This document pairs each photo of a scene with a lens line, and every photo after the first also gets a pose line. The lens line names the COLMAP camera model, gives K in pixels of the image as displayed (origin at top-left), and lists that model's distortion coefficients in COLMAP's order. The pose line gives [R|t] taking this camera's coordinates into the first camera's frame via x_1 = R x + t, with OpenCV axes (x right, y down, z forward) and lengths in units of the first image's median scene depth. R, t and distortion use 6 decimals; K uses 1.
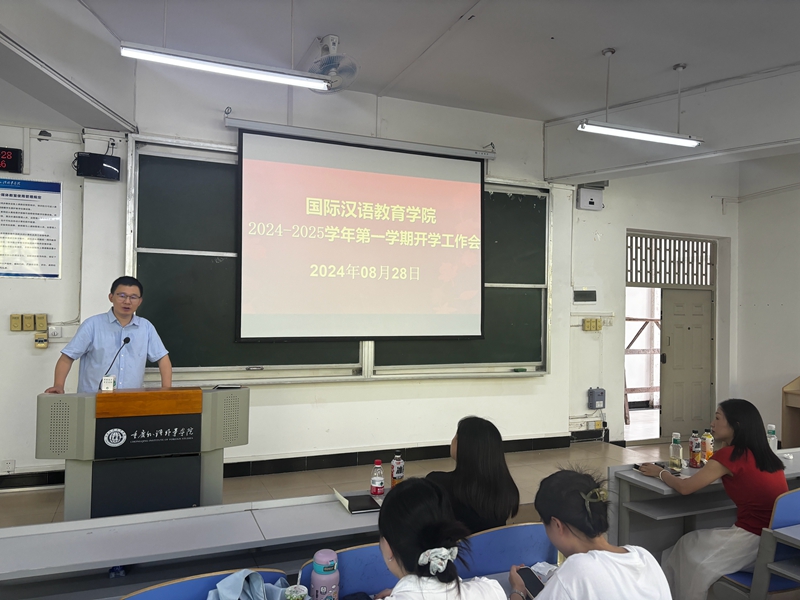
lens RADIAL K [[606.4, 0, 398.0], [0, 606.4, 305.5], [0, 0, 1]] dist [0.068132, -0.103654]
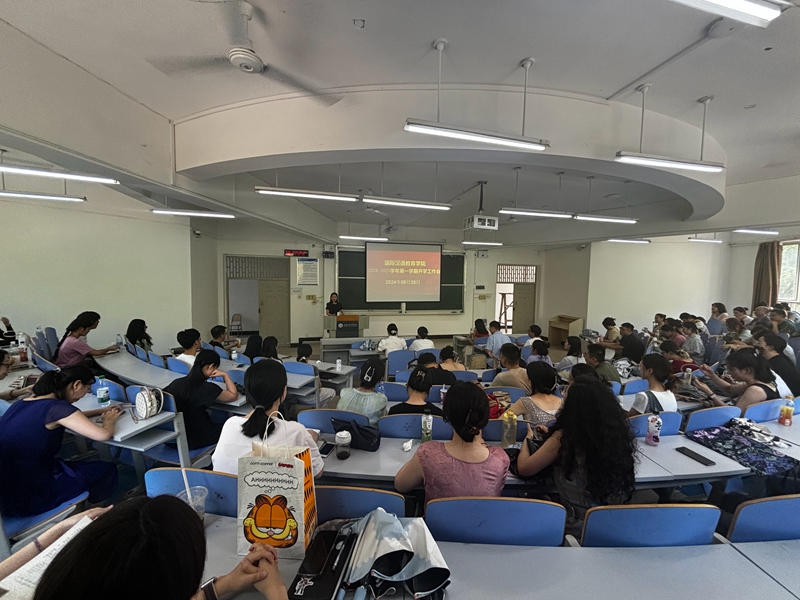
lens RADIAL K [[336.1, 0, 400.0], [0, 336.1, 300.0], [0, 0, 1]] dist [0.033710, 0.000064]
pose [[0.989718, 0.011635, -0.142559, 0.195158], [-0.001004, 0.997227, 0.074416, -0.094629], [0.143029, -0.073508, 0.986985, -0.819709]]
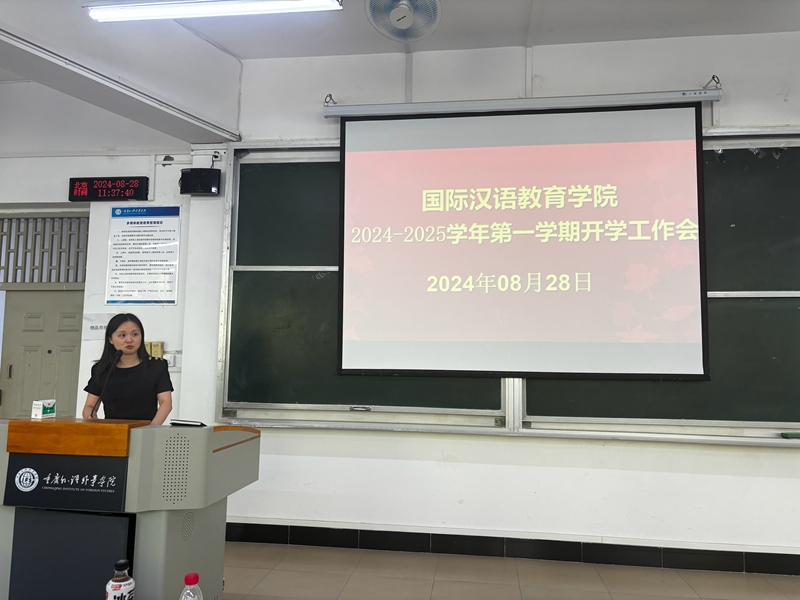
lens RADIAL K [[606.4, 0, 398.0], [0, 606.4, 305.5], [0, 0, 1]] dist [0.068132, -0.103654]
pose [[0.861375, -0.044378, -0.506027, 0.202810], [-0.000485, 0.996104, -0.088183, 0.036718], [0.507969, 0.076204, 0.857998, 0.321110]]
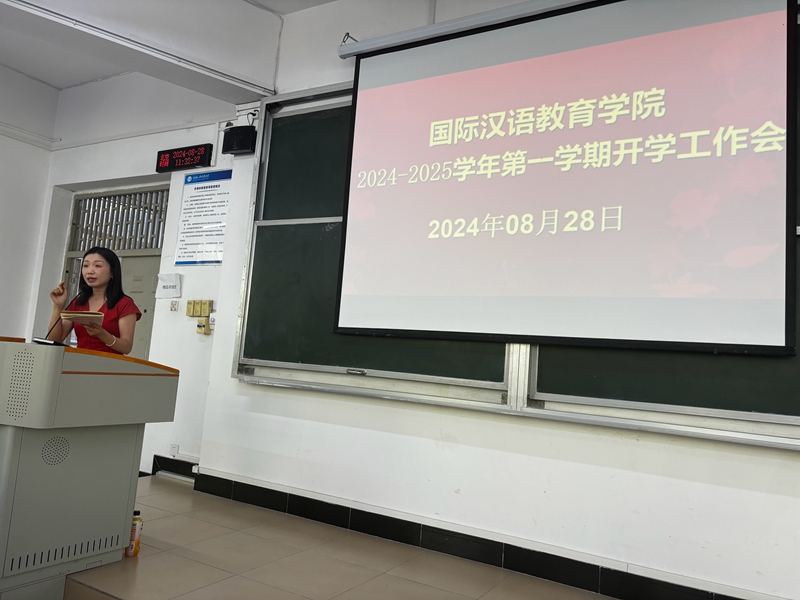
lens RADIAL K [[601.0, 0, 402.4], [0, 601.0, 297.6], [0, 0, 1]] dist [0.013677, 0.011258]
pose [[0.610970, -0.049903, -0.790079, 0.334480], [-0.063711, 0.991675, -0.111904, 0.087292], [0.789086, 0.118707, 0.602704, 0.583512]]
